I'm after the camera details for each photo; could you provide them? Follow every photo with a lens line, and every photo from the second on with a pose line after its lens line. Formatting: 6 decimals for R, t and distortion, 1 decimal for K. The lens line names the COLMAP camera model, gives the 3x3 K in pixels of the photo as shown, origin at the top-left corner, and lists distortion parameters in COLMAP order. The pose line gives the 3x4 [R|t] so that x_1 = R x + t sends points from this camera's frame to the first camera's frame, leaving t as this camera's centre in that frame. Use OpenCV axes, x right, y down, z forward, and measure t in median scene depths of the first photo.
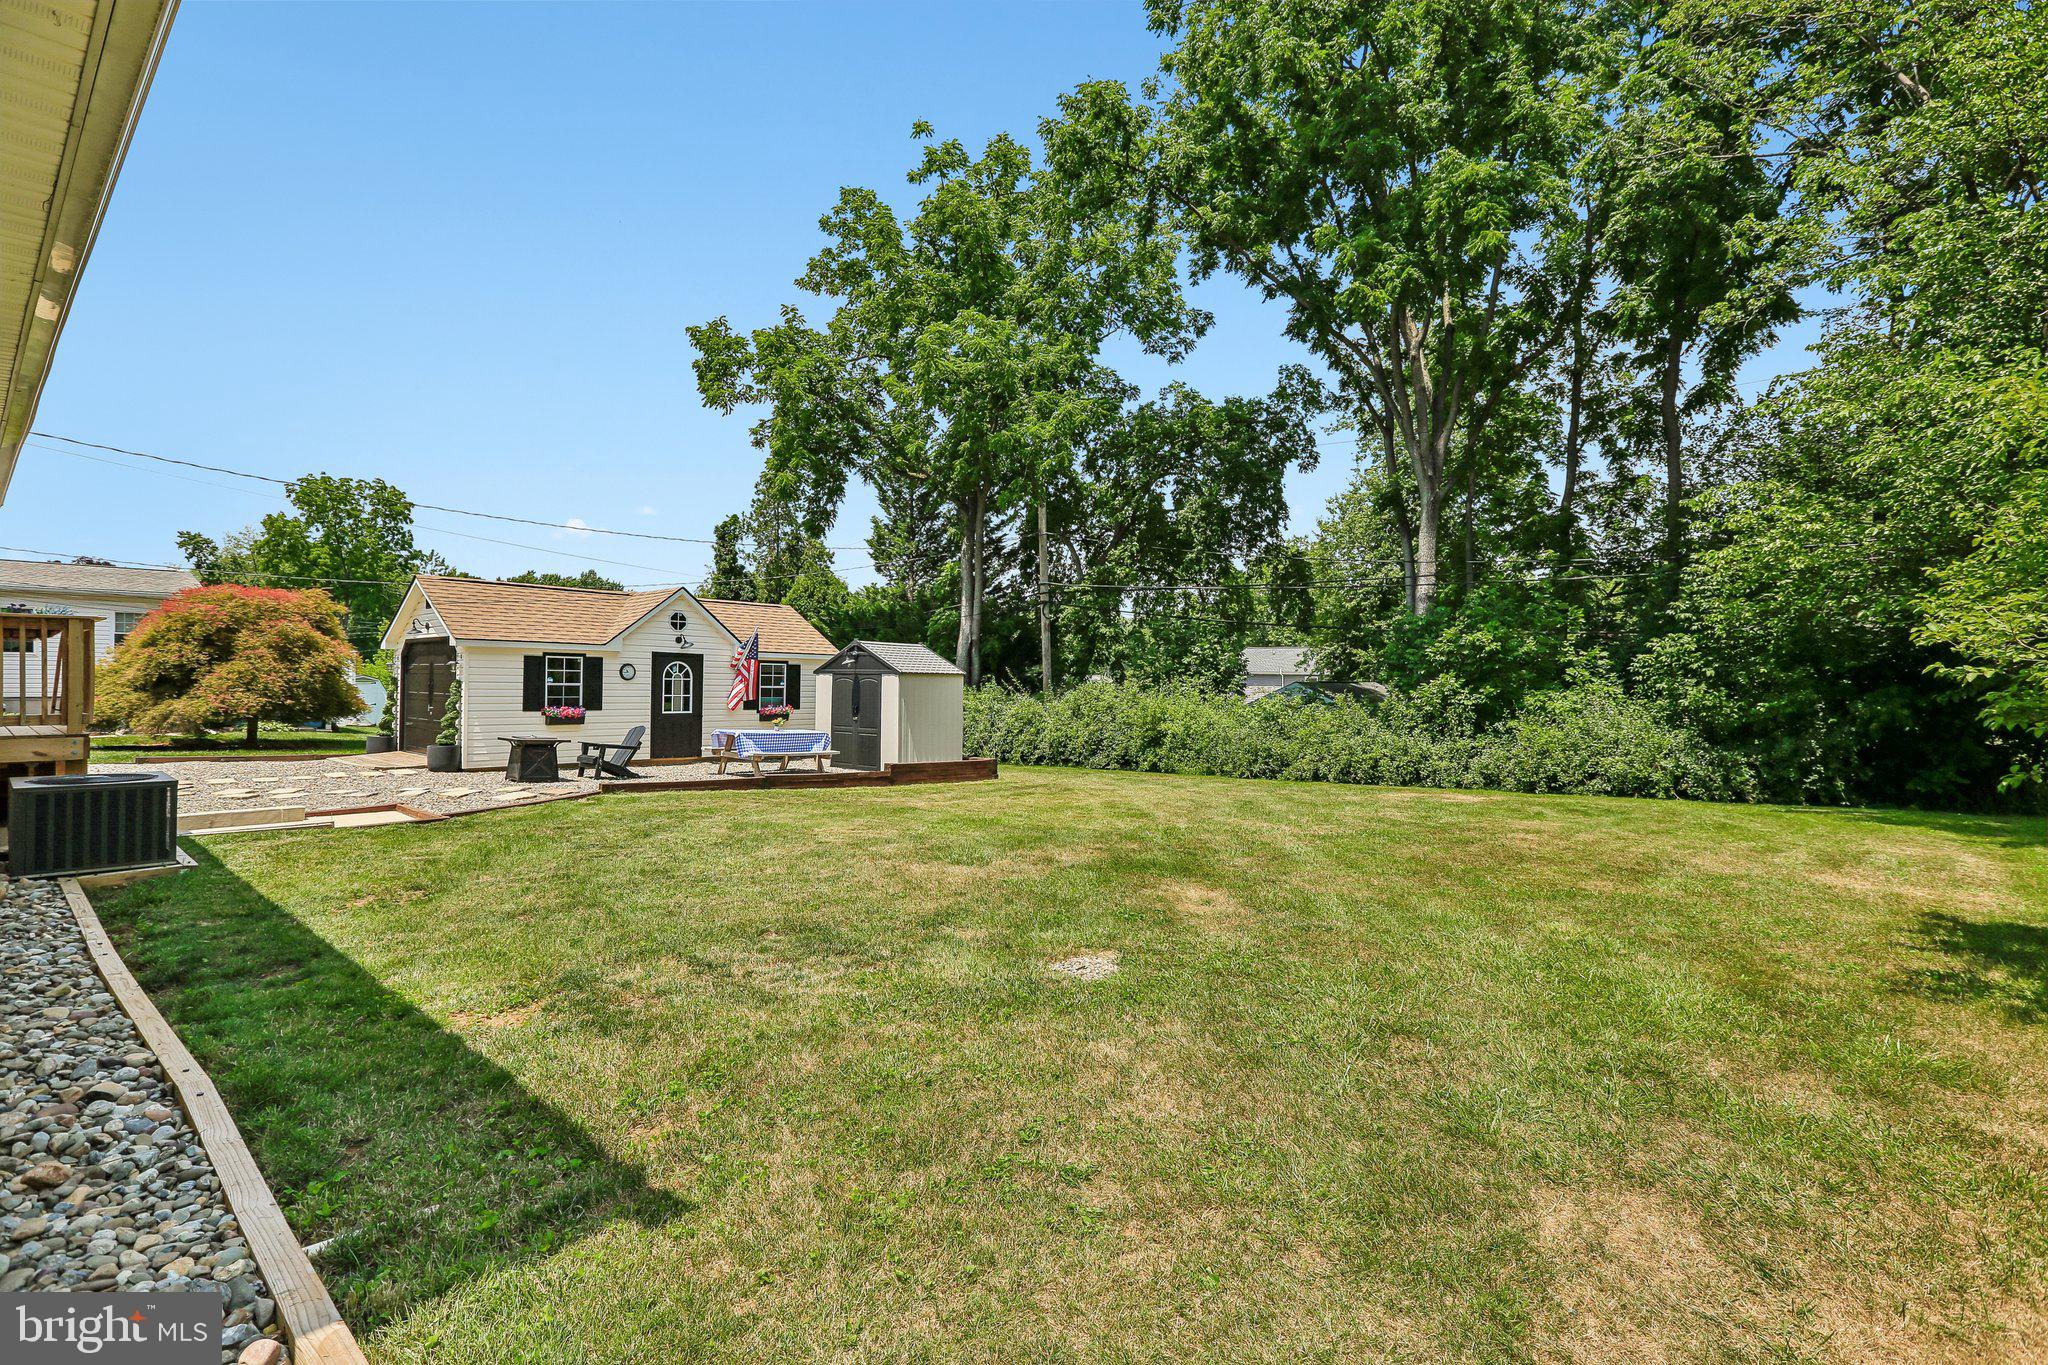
lens RADIAL K [[969.8, 0, 1016.4], [0, 969.8, 671.9], [0, 0, 1]] dist [-0.054068, 0.019686]
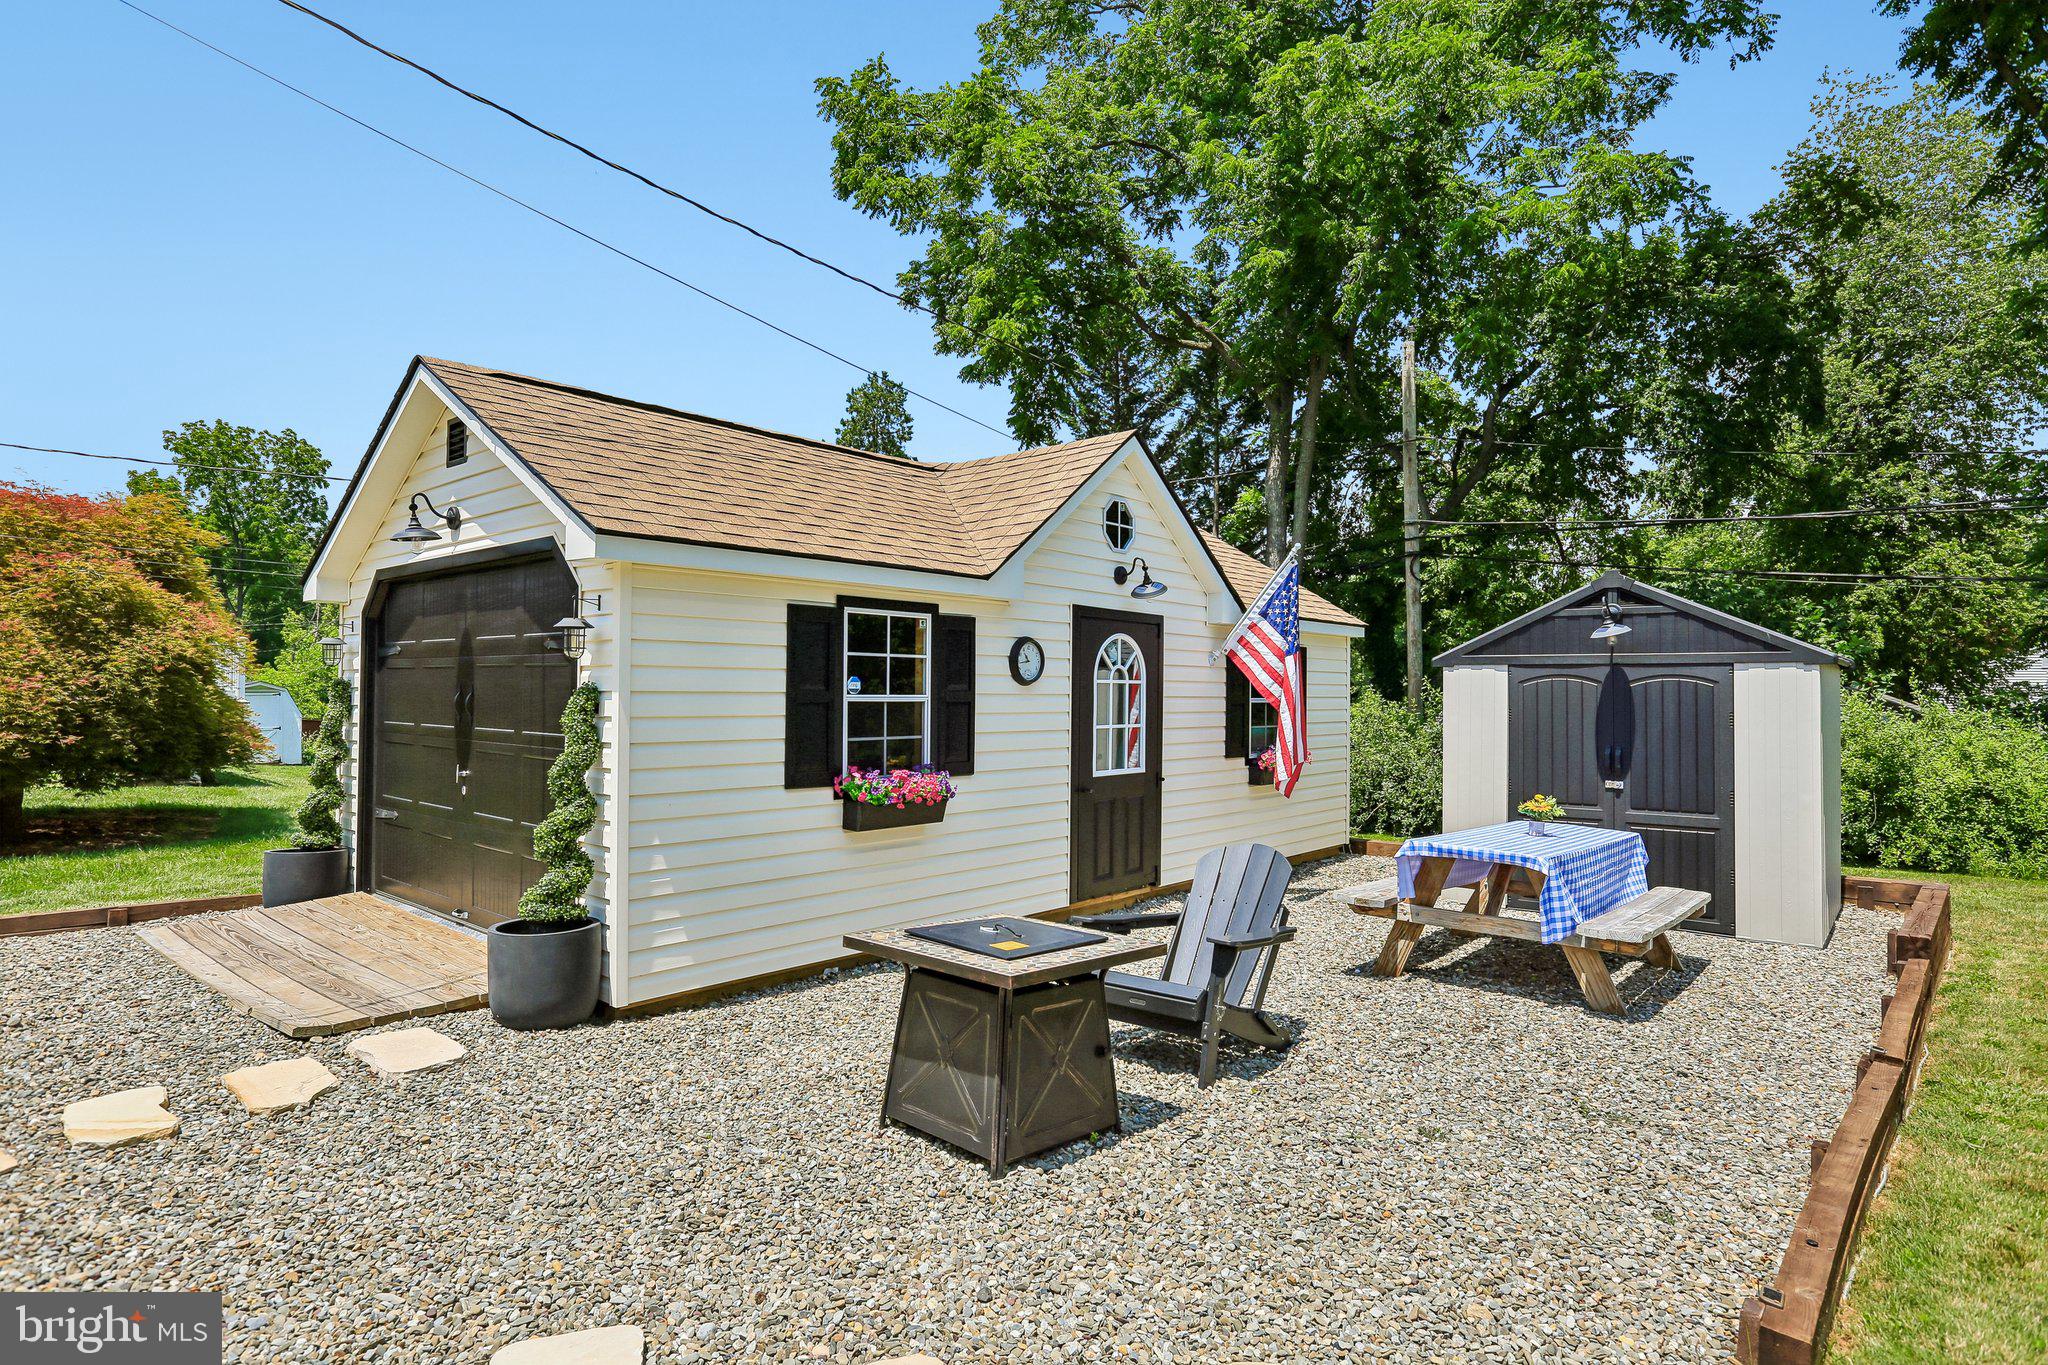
lens RADIAL K [[1114.8, 0, 1017.9], [0, 1114.8, 685.2], [0, 0, 1]] dist [-0.025658, 0.004739]
pose [[0.999972, -0.006041, -0.004435, -0.383139], [0.006075, 0.999953, 0.007591, 0.005400], [0.004389, -0.007618, 0.999961, 0.564673]]
